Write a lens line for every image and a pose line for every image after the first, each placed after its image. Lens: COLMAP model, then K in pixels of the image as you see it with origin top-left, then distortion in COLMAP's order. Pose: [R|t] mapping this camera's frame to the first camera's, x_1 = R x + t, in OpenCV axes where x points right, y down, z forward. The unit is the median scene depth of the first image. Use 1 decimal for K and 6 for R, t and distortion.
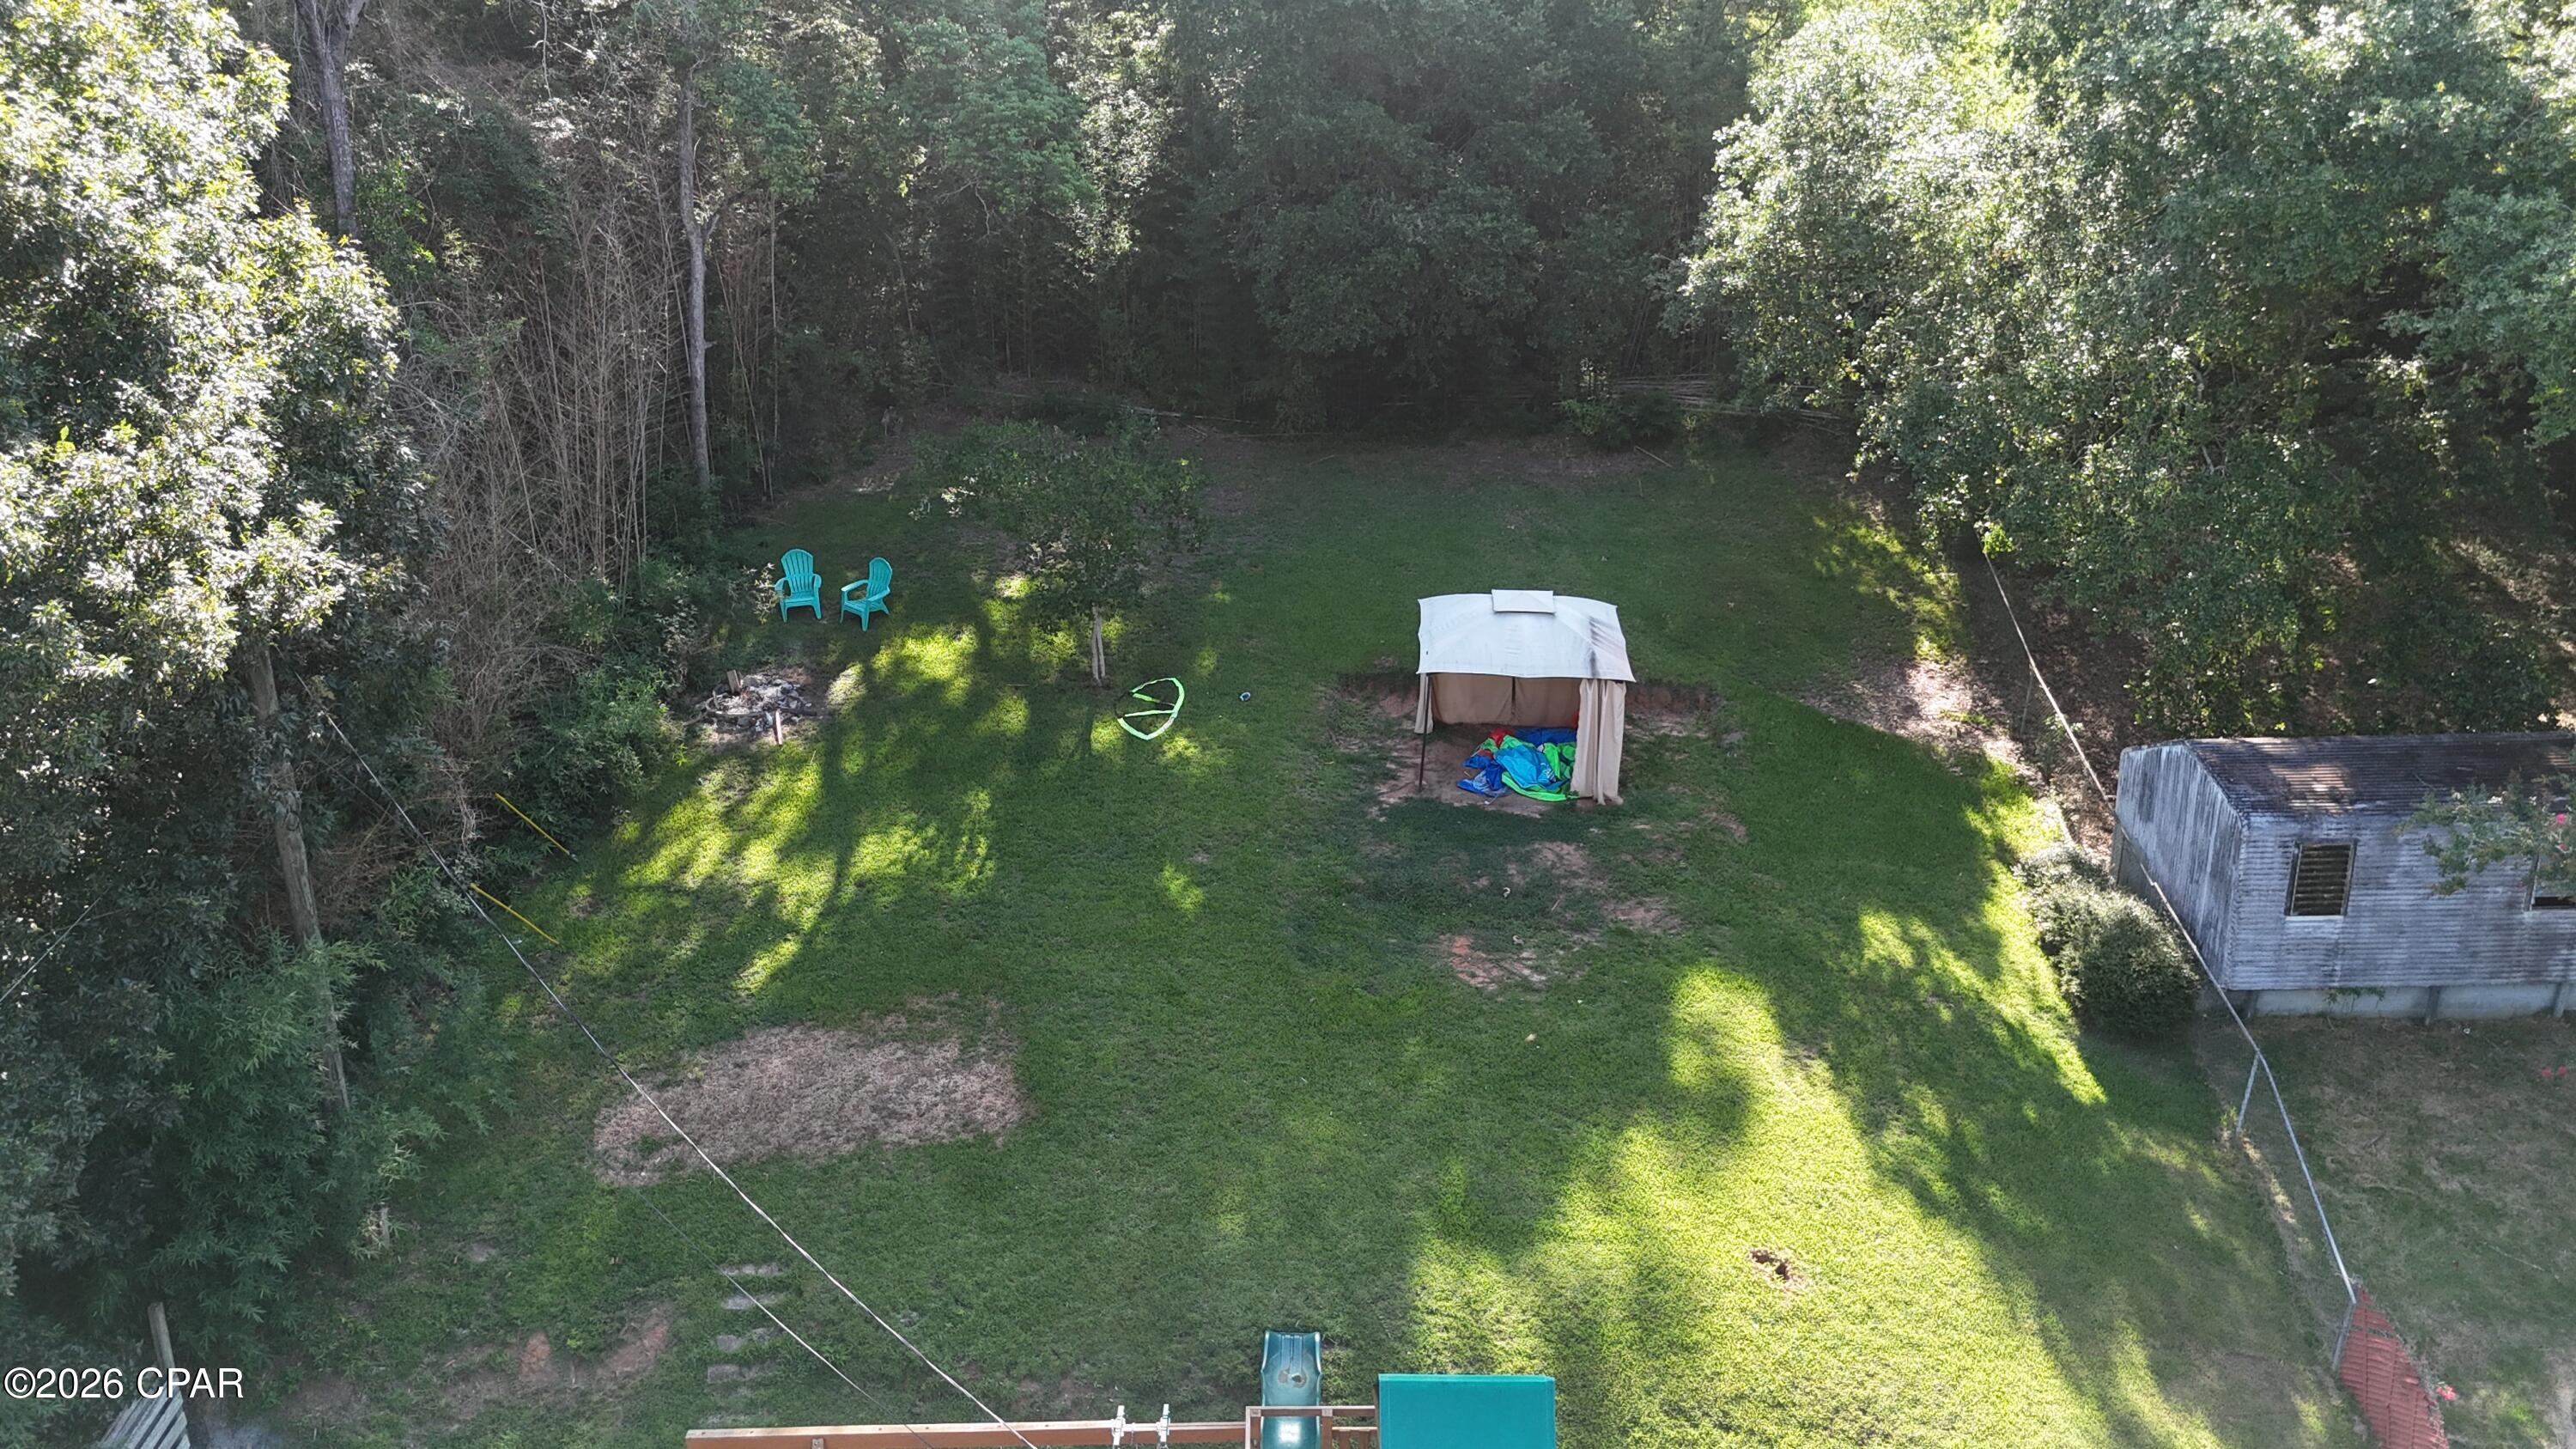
lens RADIAL K [[1903.6, 0, 1288.0], [0, 1903.6, 724.5], [0, 0, 1]] dist [0.079168, -0.090862]
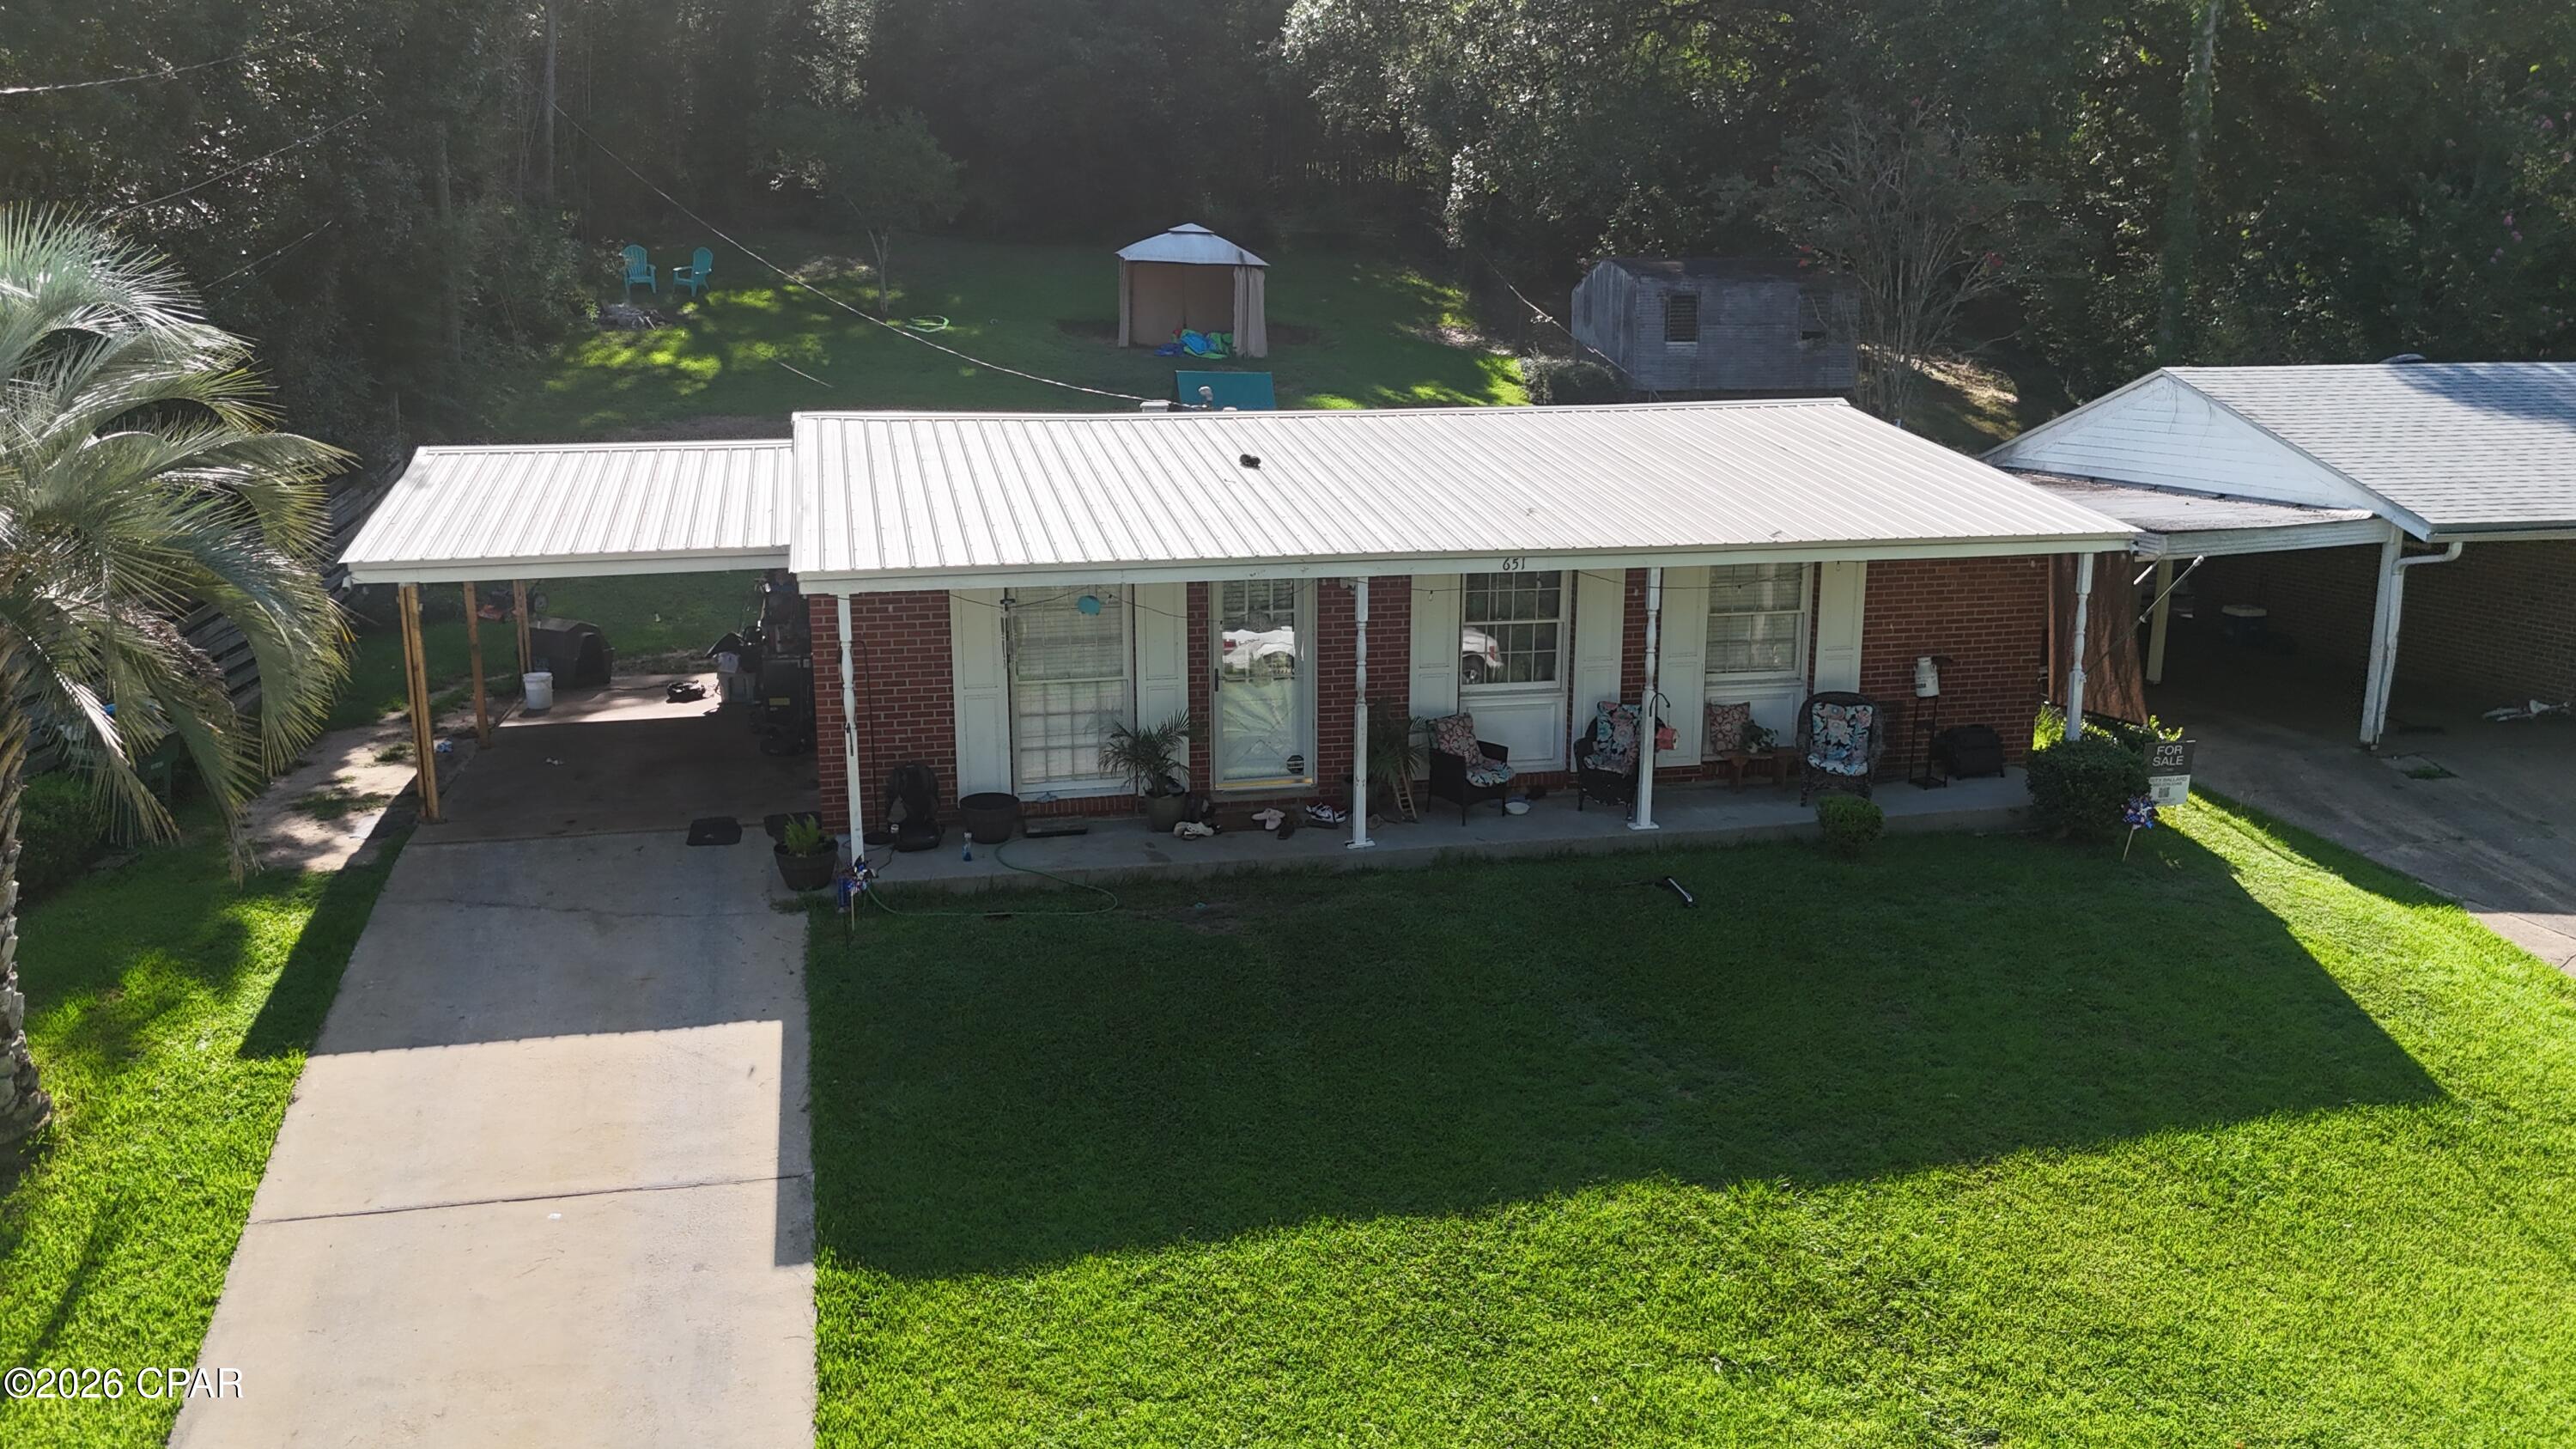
lens RADIAL K [[1895.9, 0, 1288.0], [0, 1895.9, 724.5], [0, 0, 1]] dist [0.074816, -0.094575]
pose [[0.973790, -0.036647, 0.224479, -0.173530], [0.063897, 0.991267, -0.115357, 0.574913], [-0.218291, 0.126677, 0.967627, -0.457186]]
